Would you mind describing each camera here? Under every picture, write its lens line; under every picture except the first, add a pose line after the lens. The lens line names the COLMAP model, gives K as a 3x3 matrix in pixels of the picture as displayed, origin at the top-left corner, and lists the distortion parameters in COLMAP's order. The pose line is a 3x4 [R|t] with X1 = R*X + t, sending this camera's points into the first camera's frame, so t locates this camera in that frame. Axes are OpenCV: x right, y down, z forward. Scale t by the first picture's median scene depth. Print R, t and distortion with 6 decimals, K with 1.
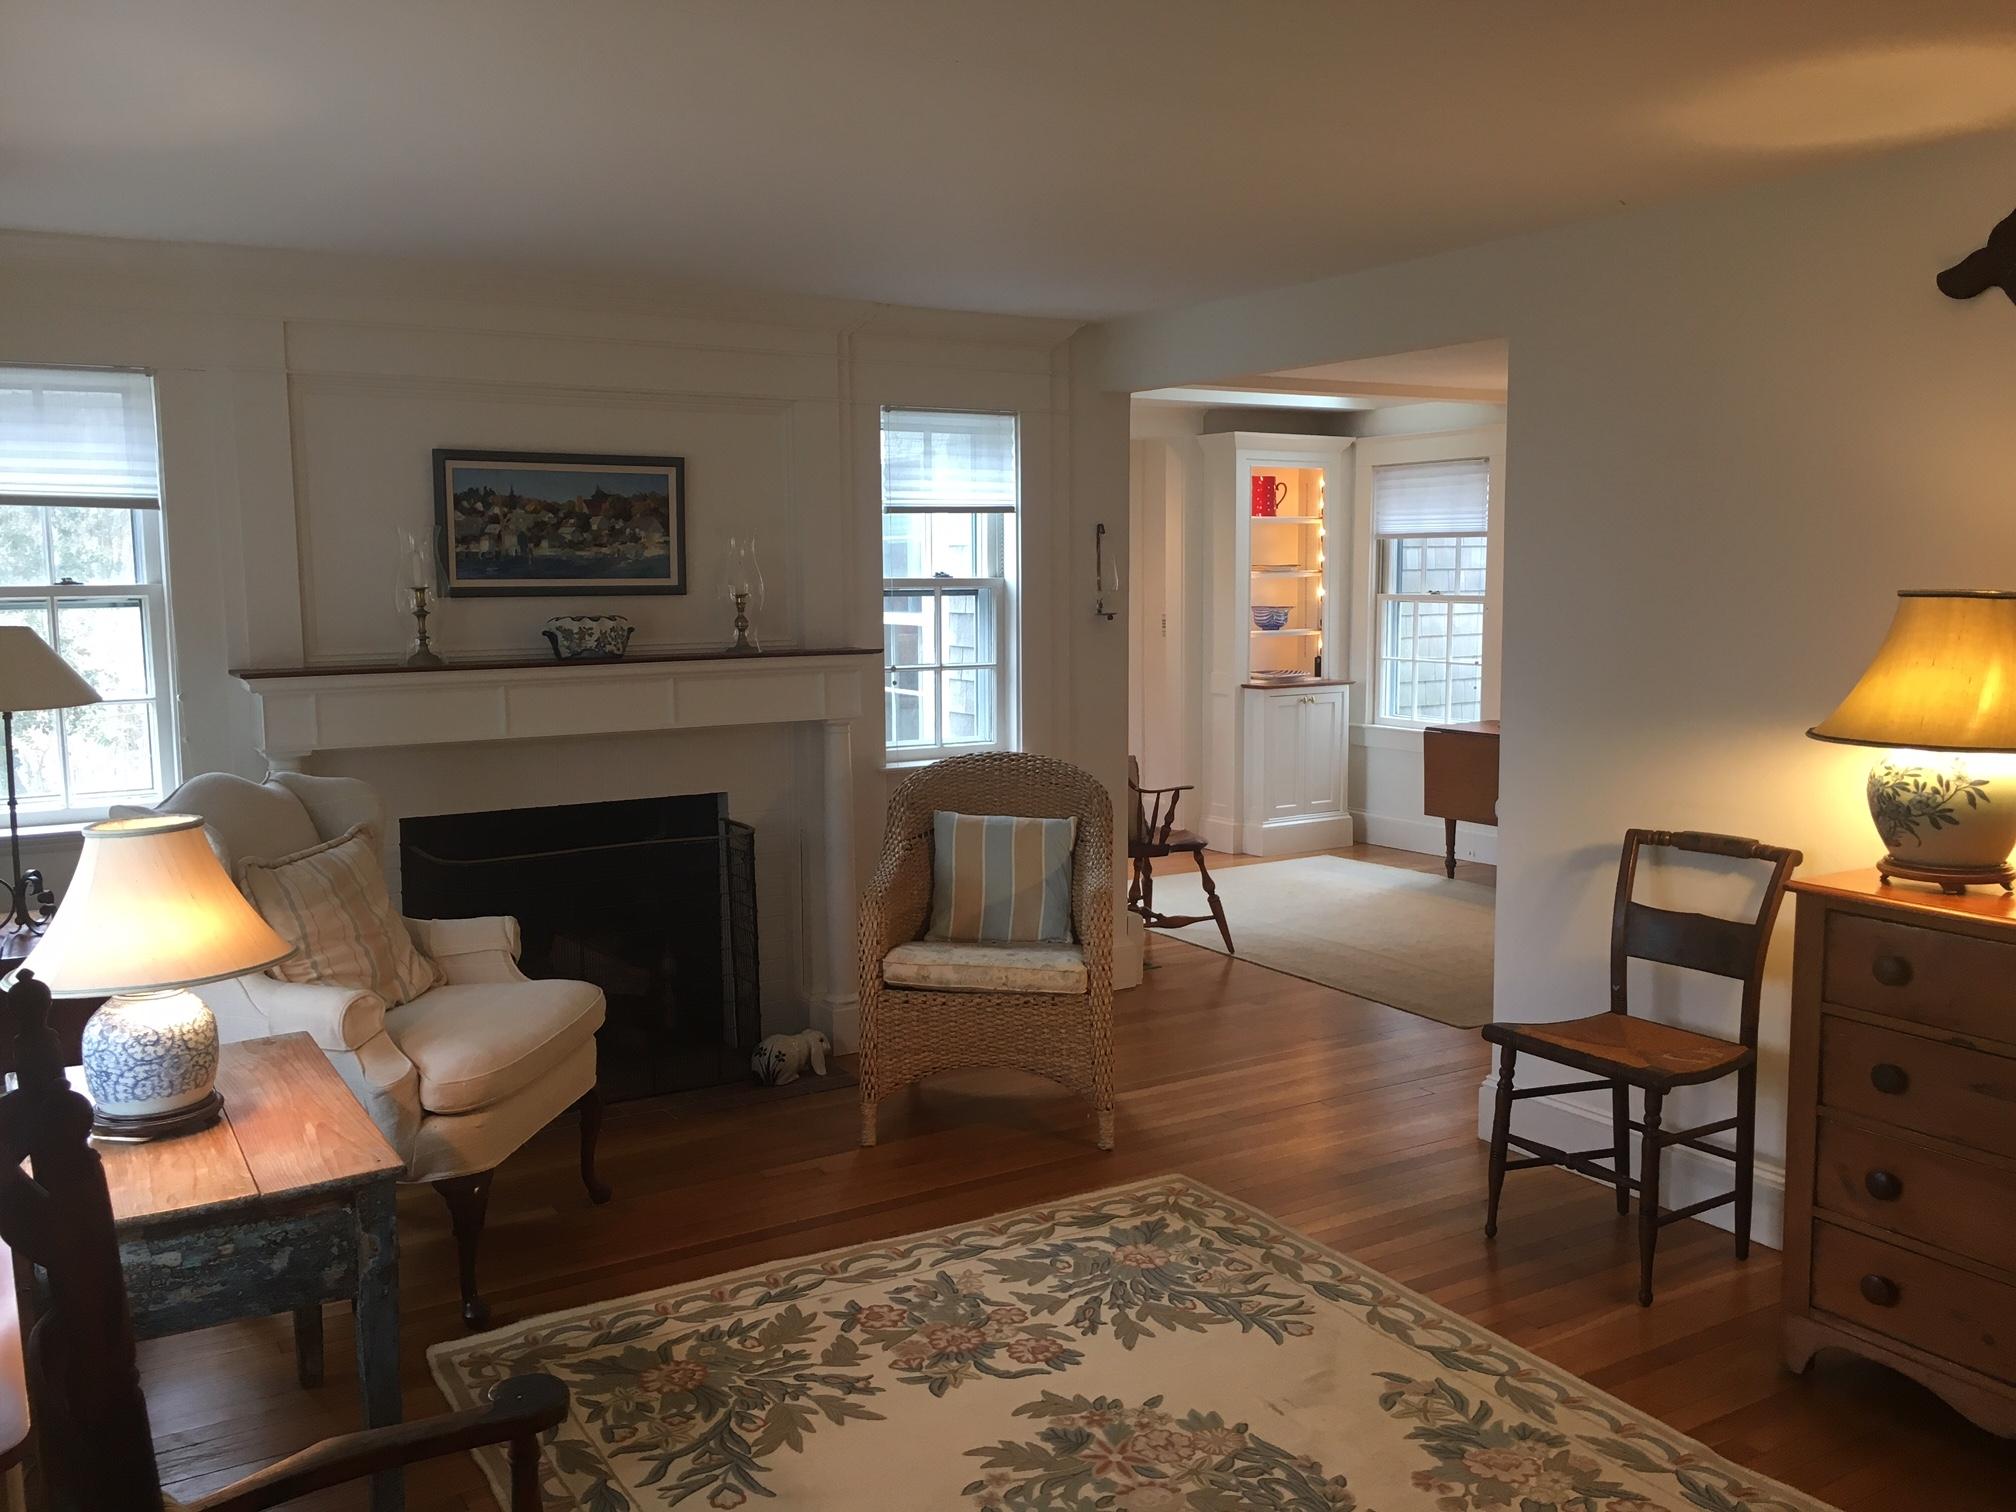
lens RADIAL K [[1700.8, 0, 1008.0], [0, 1700.8, 756.0], [0, 0, 1]] dist [0.000957, -0.000236]
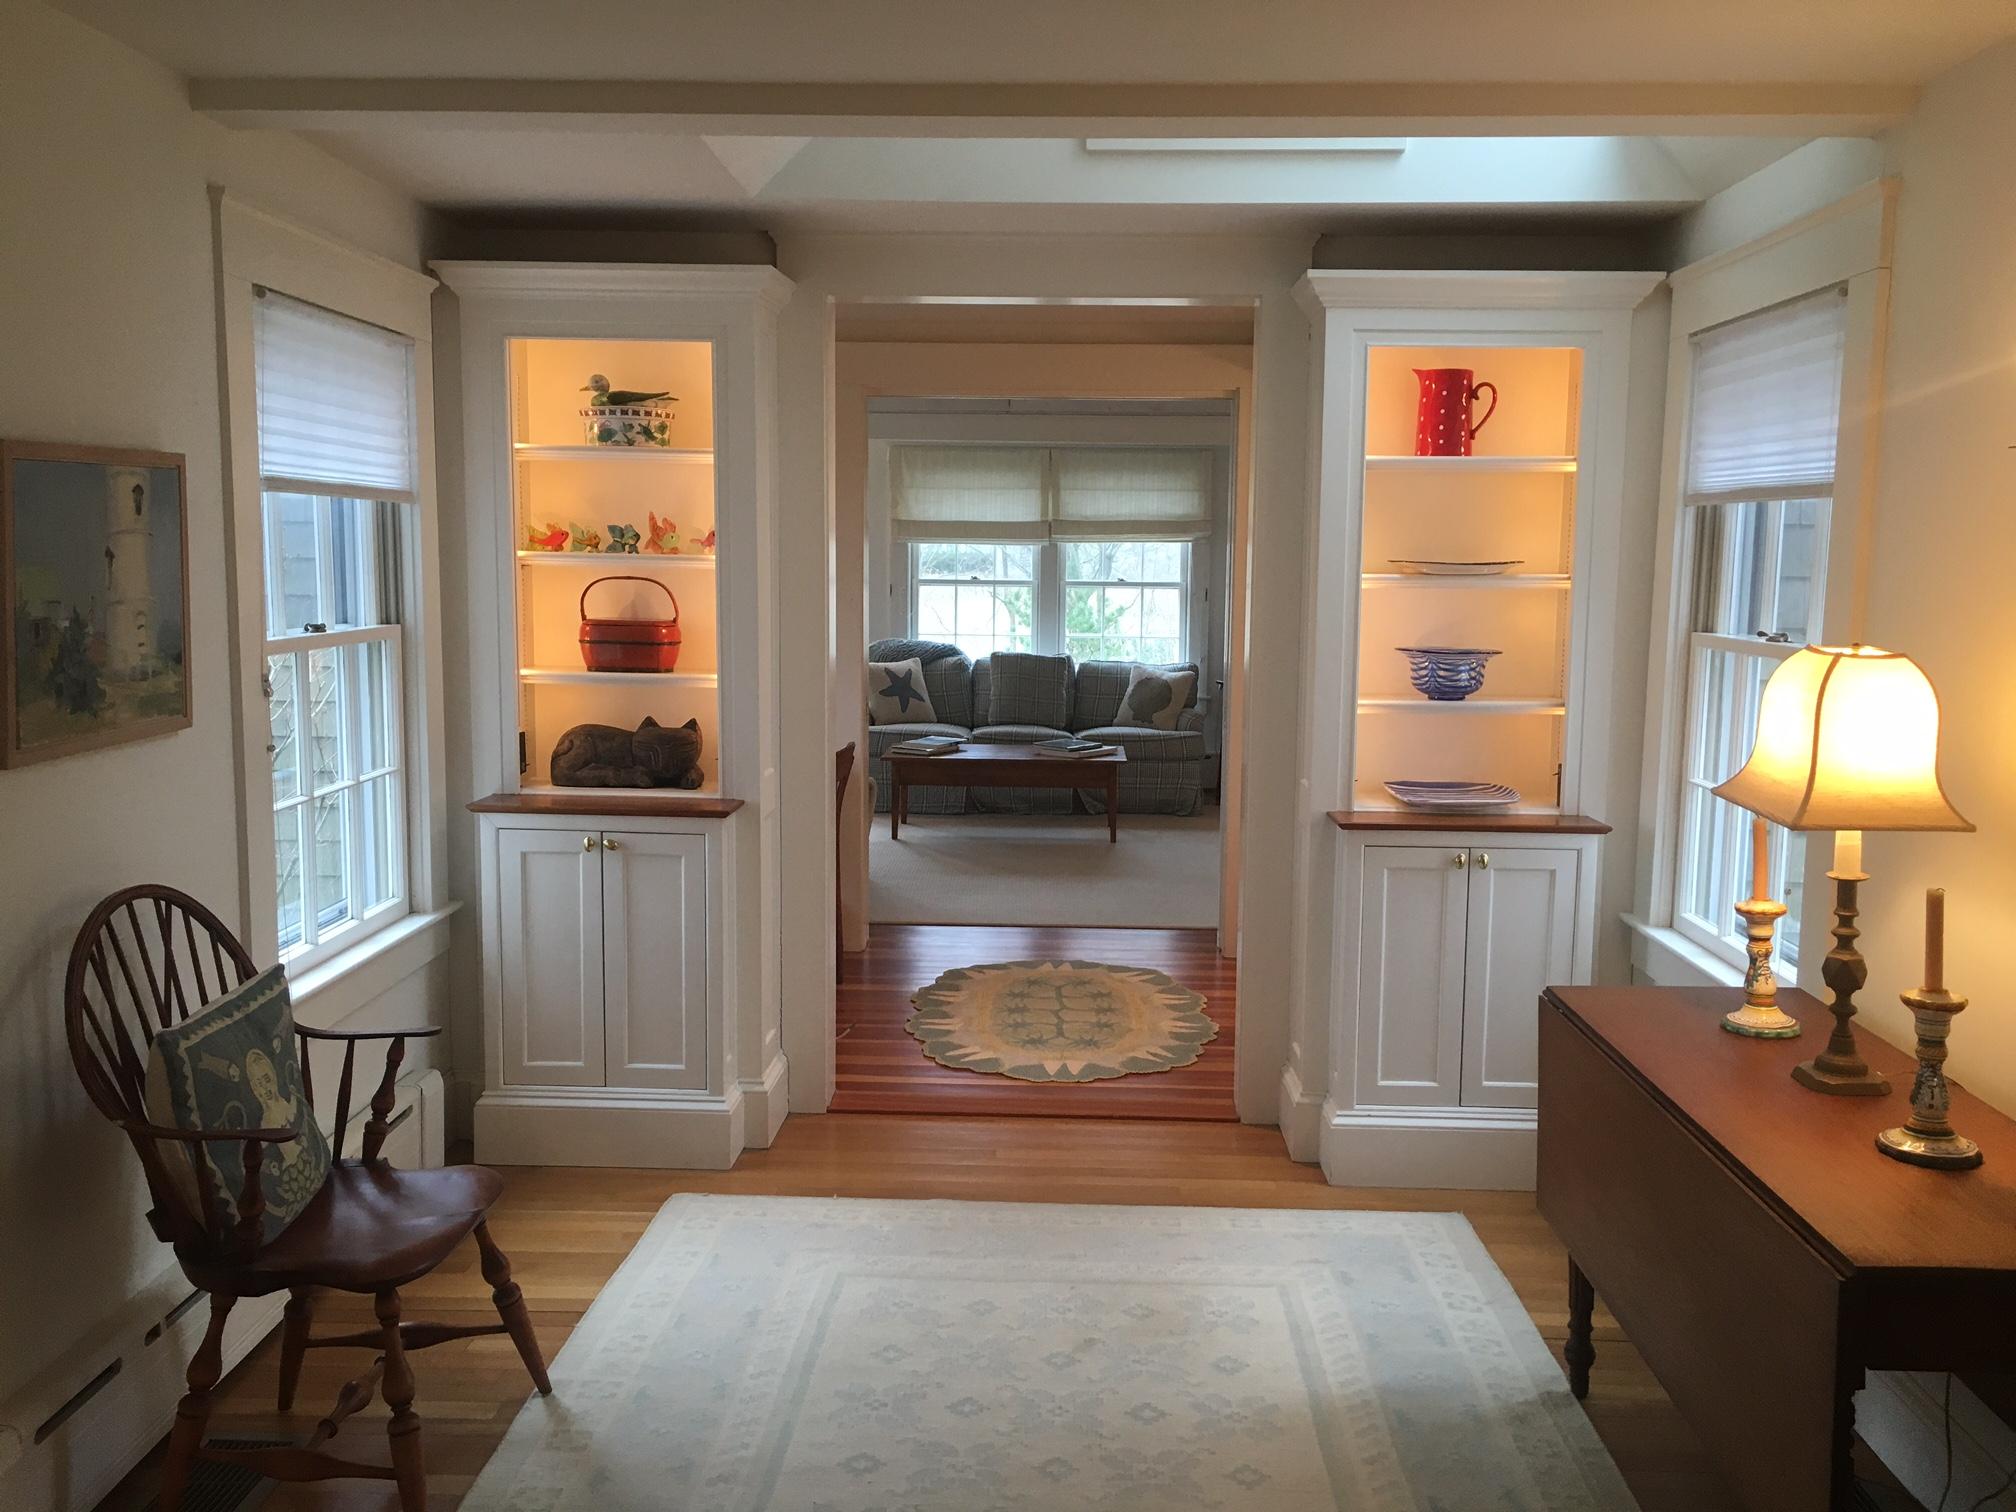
lens RADIAL K [[1700.8, 0, 1008.0], [0, 1700.8, 756.0], [0, 0, 1]] dist [0.000957, -0.000236]
pose [[0.721811, 0.099836, -0.684851, 0.393155], [-0.090473, 0.994661, 0.049644, -0.071070], [0.686151, 0.026127, 0.726990, 0.577590]]
